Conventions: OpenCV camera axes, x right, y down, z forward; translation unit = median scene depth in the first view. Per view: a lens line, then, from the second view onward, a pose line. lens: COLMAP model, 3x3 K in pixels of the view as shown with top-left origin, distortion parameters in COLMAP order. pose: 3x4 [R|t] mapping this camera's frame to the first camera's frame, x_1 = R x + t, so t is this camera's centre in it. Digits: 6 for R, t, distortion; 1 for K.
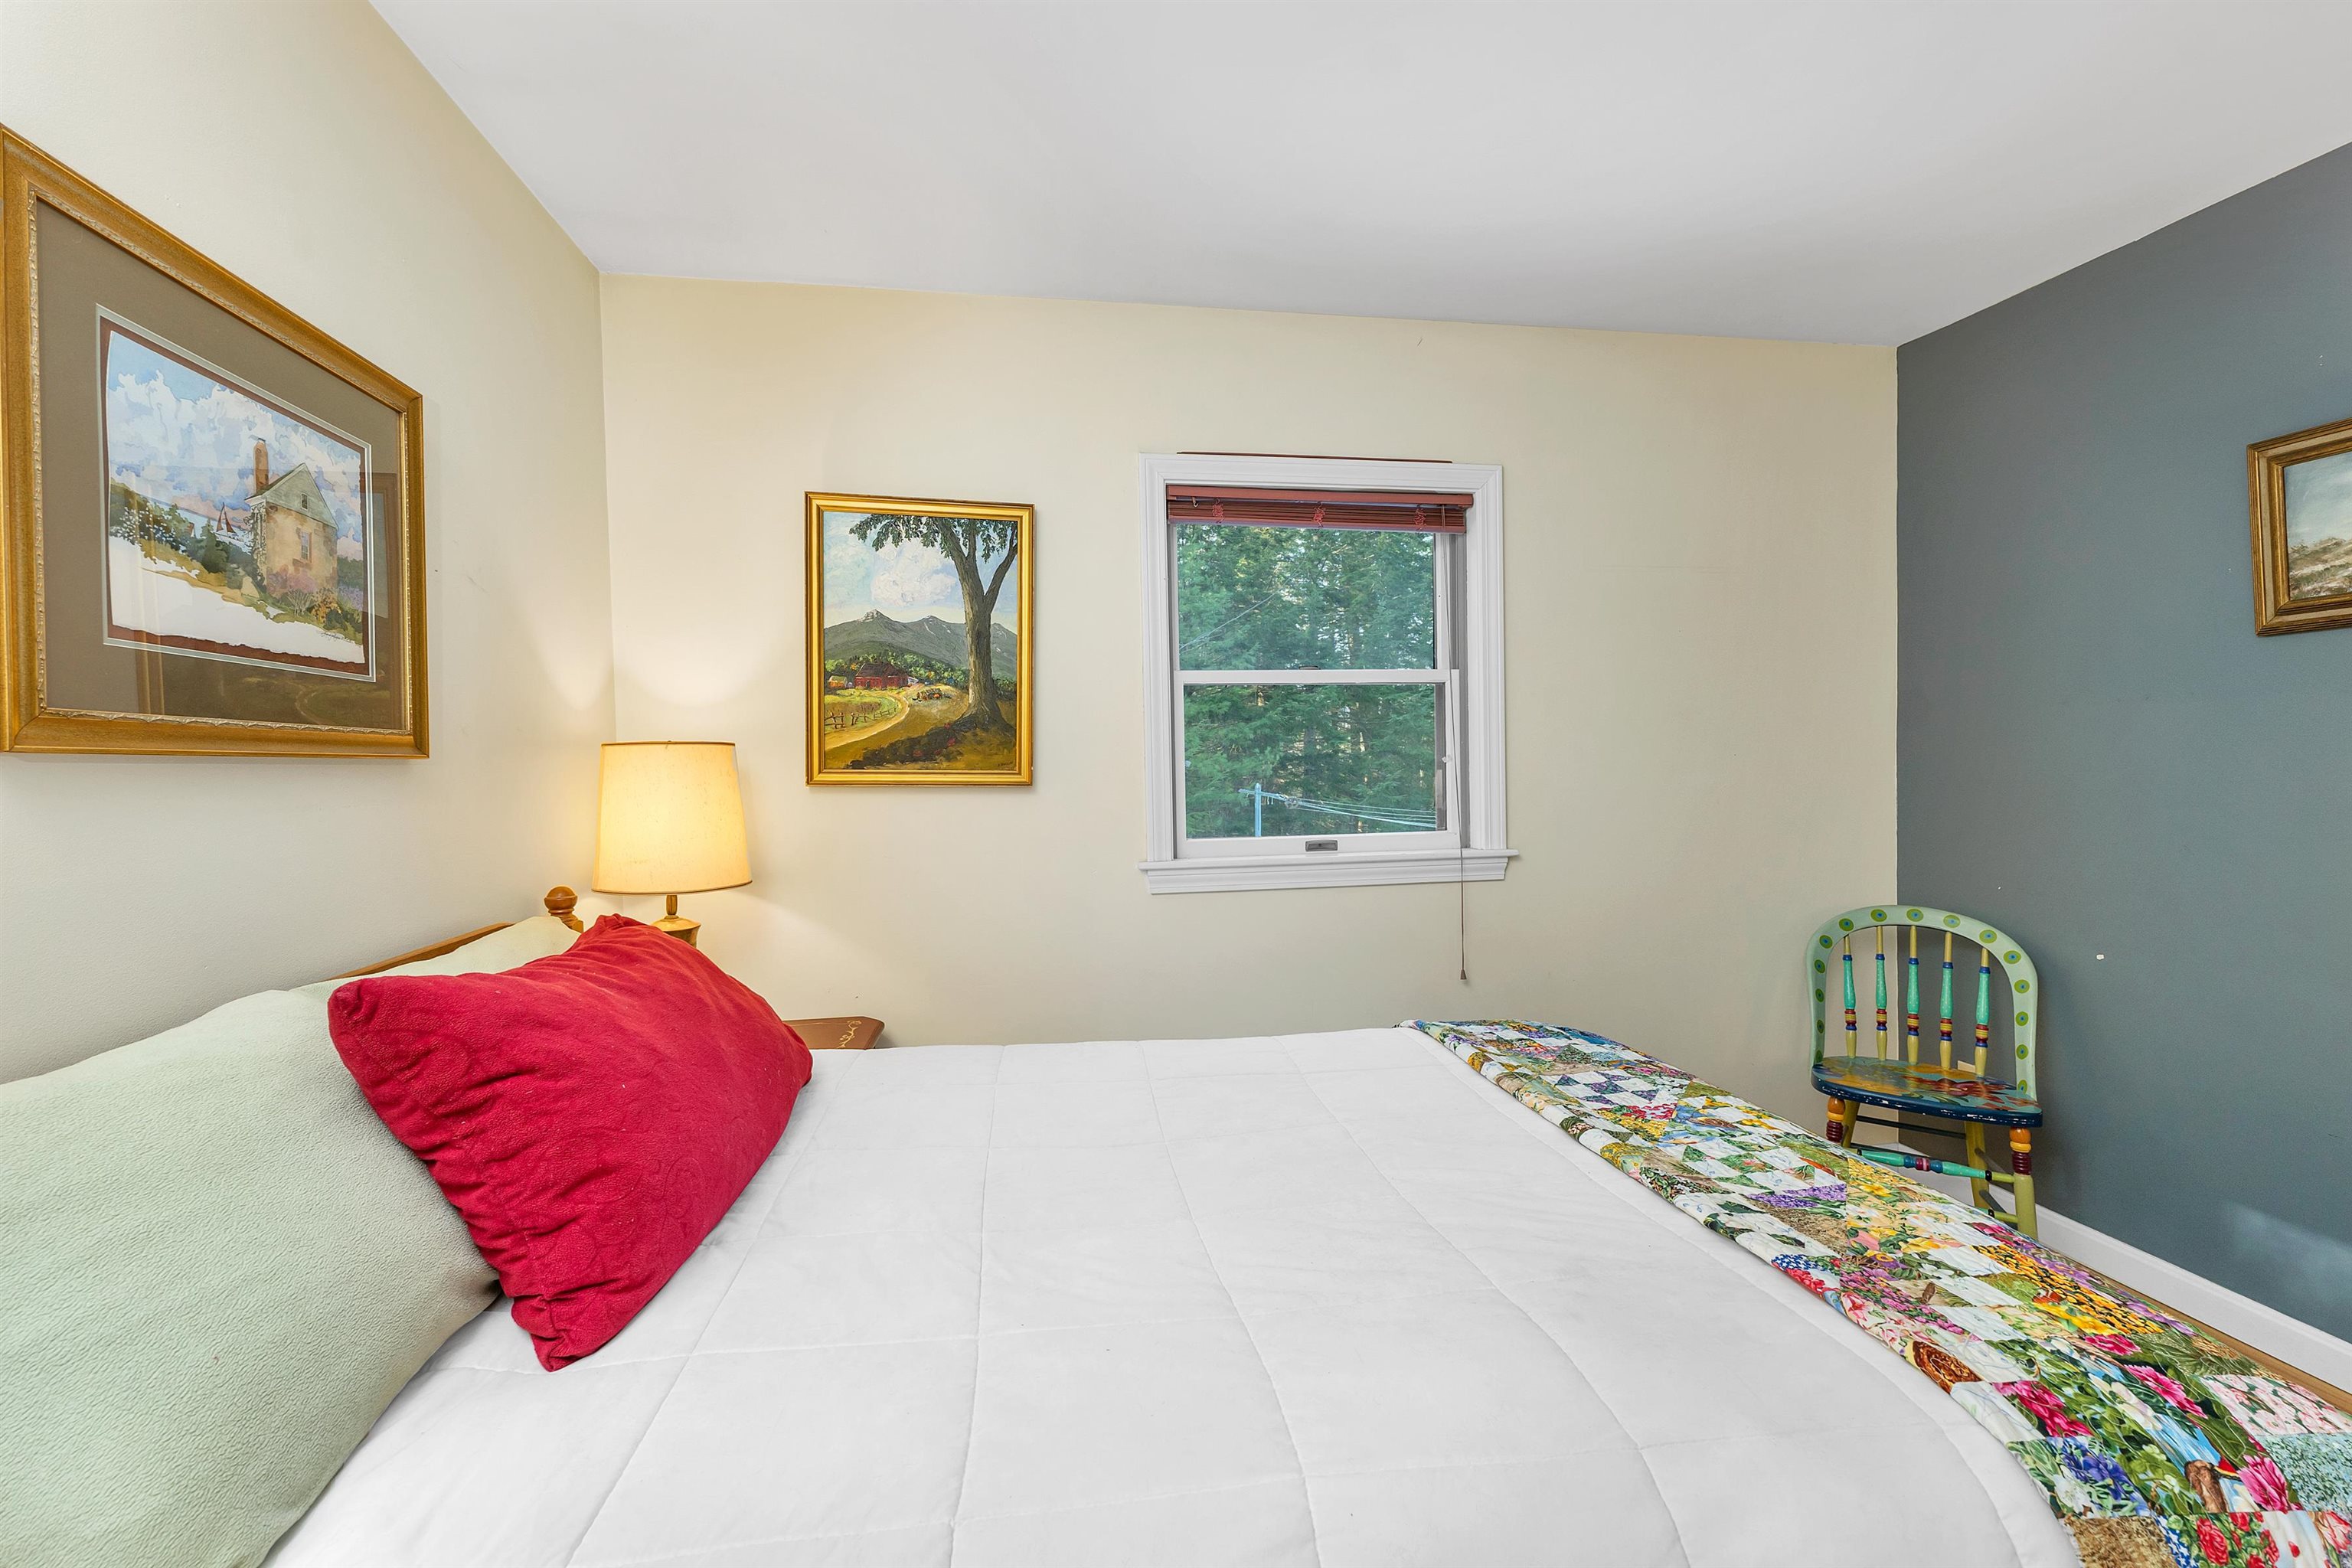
lens RADIAL K [[983.5, 0, 1167.1], [0, 983.5, 786.3], [0, 0, 1]] dist [0.000943, 0.000250]
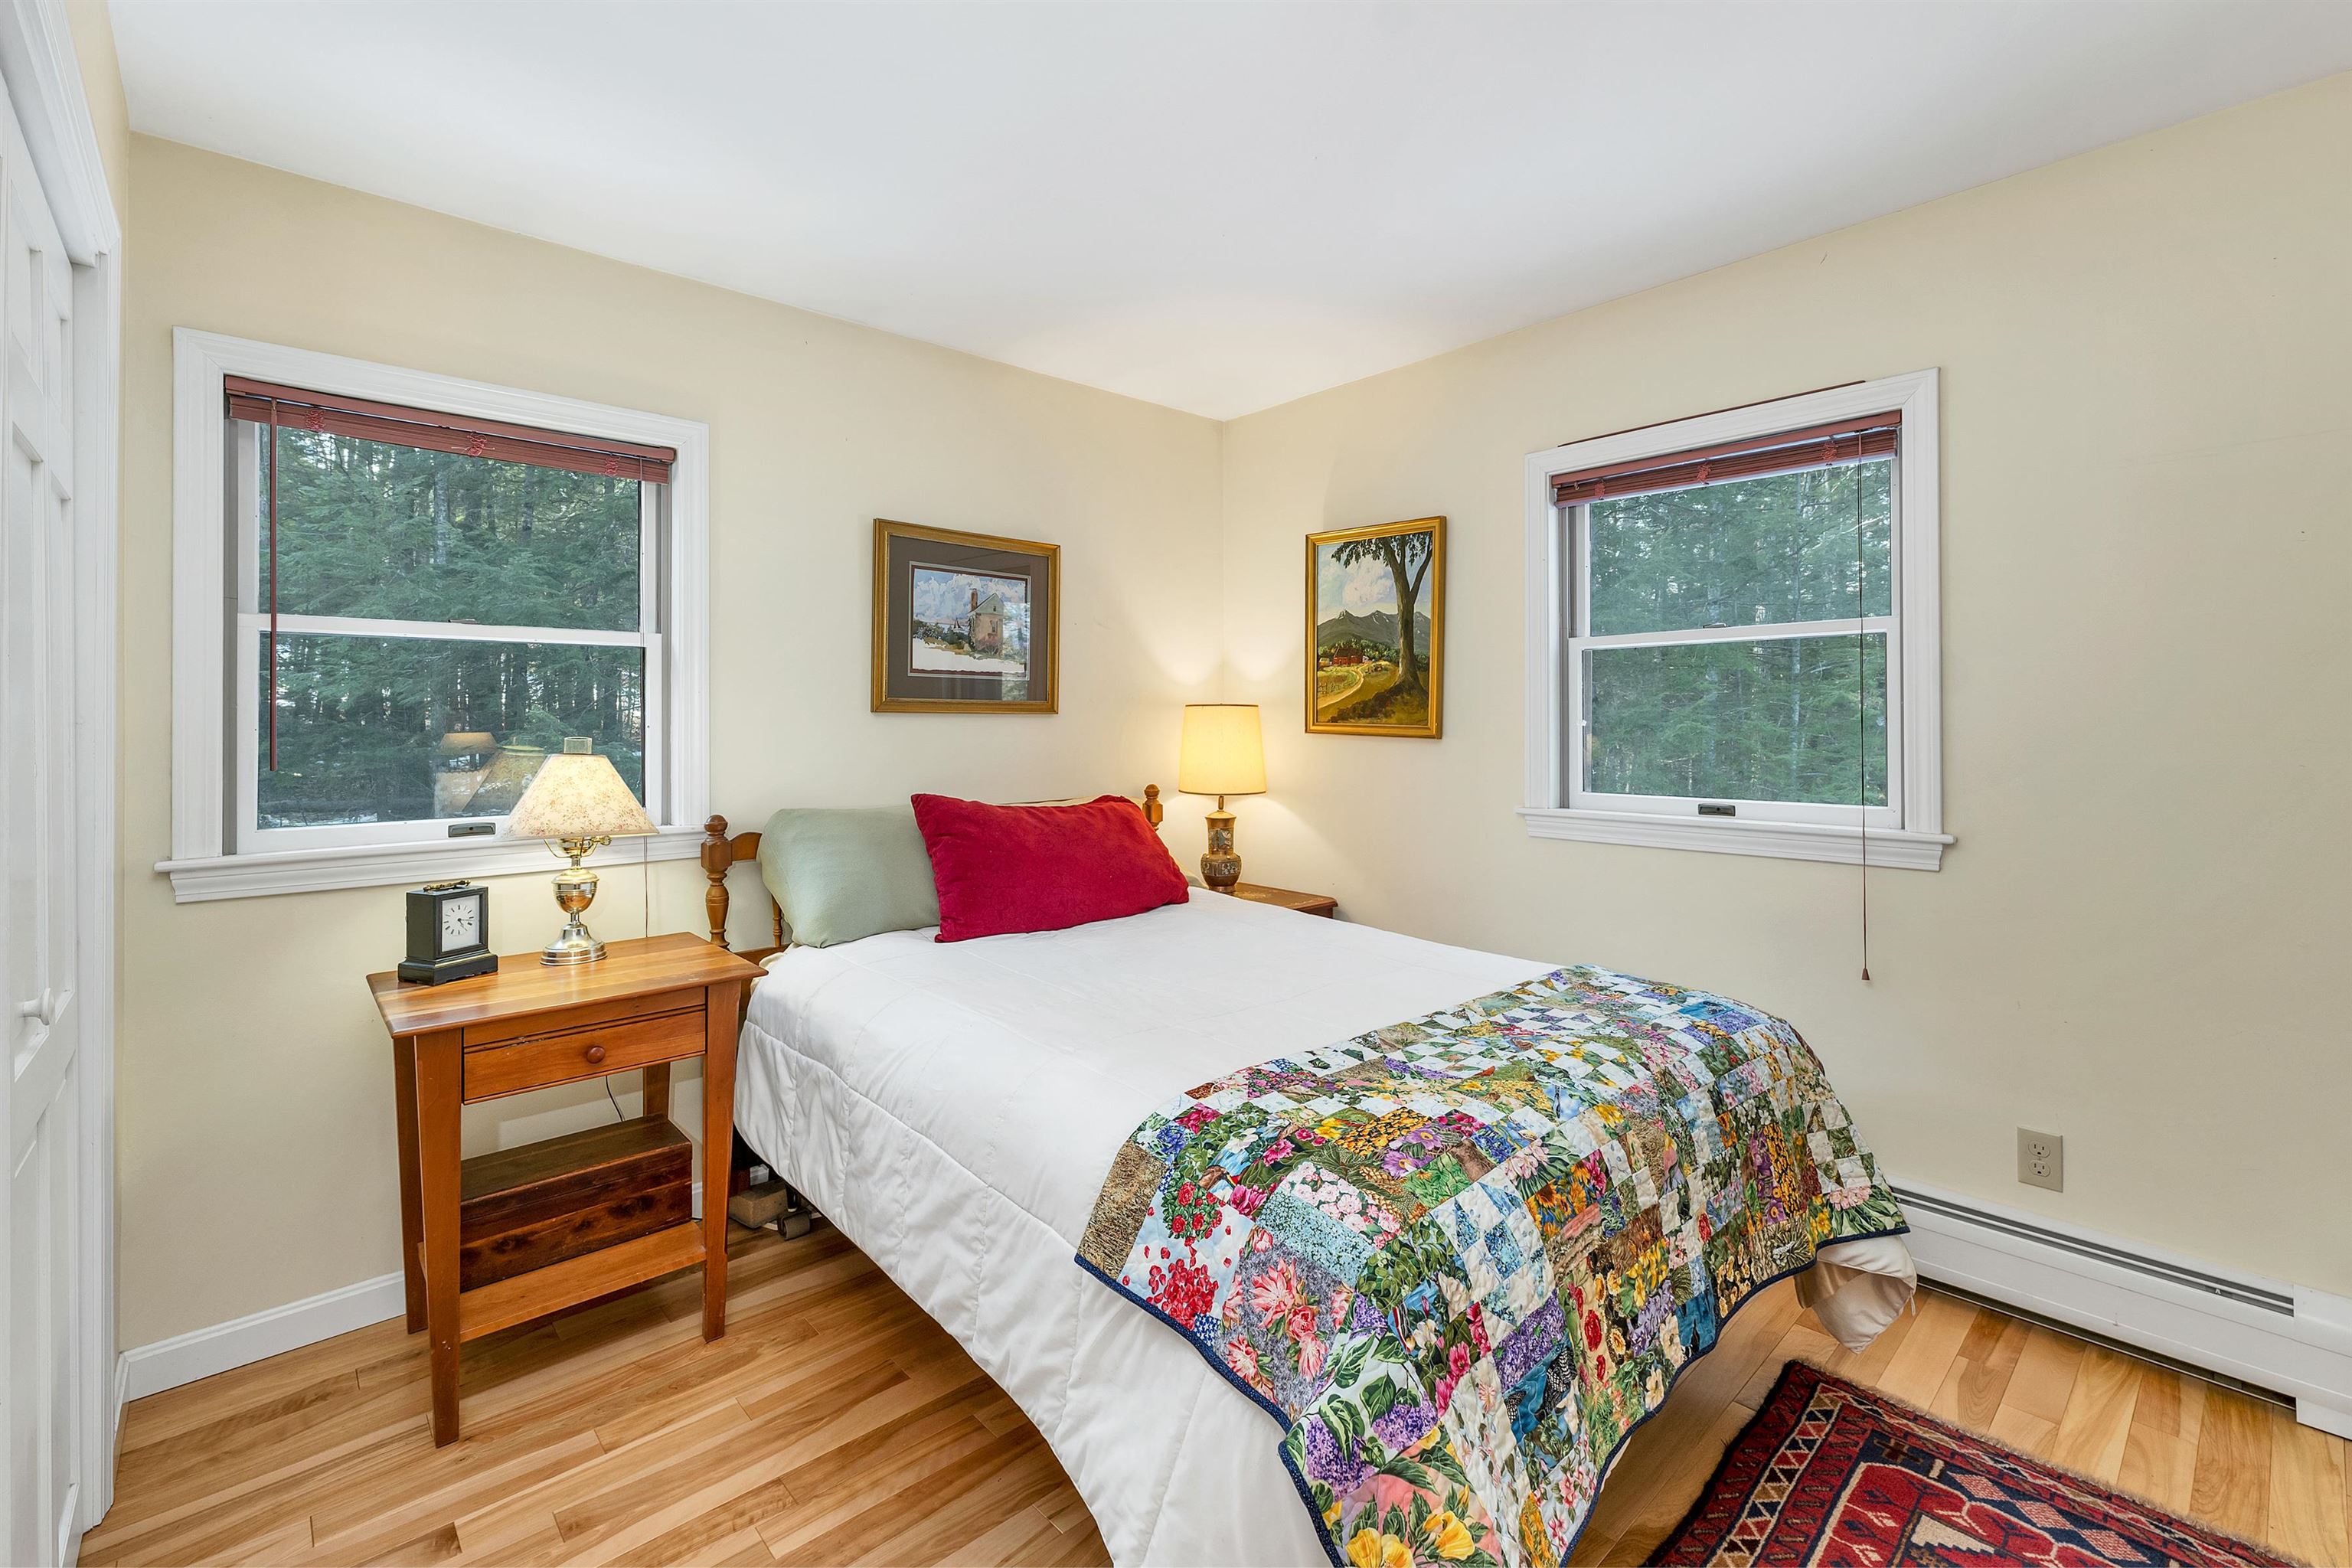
lens RADIAL K [[1017.7, 0, 1171.1], [0, 1017.7, 720.4], [0, 0, 1]] dist [0.009947, -0.000078]
pose [[0.539585, 0.014583, -0.841805, 0.798688], [-0.028771, 0.999585, -0.001126, -0.012022], [0.841439, 0.024827, 0.539781, 0.006272]]
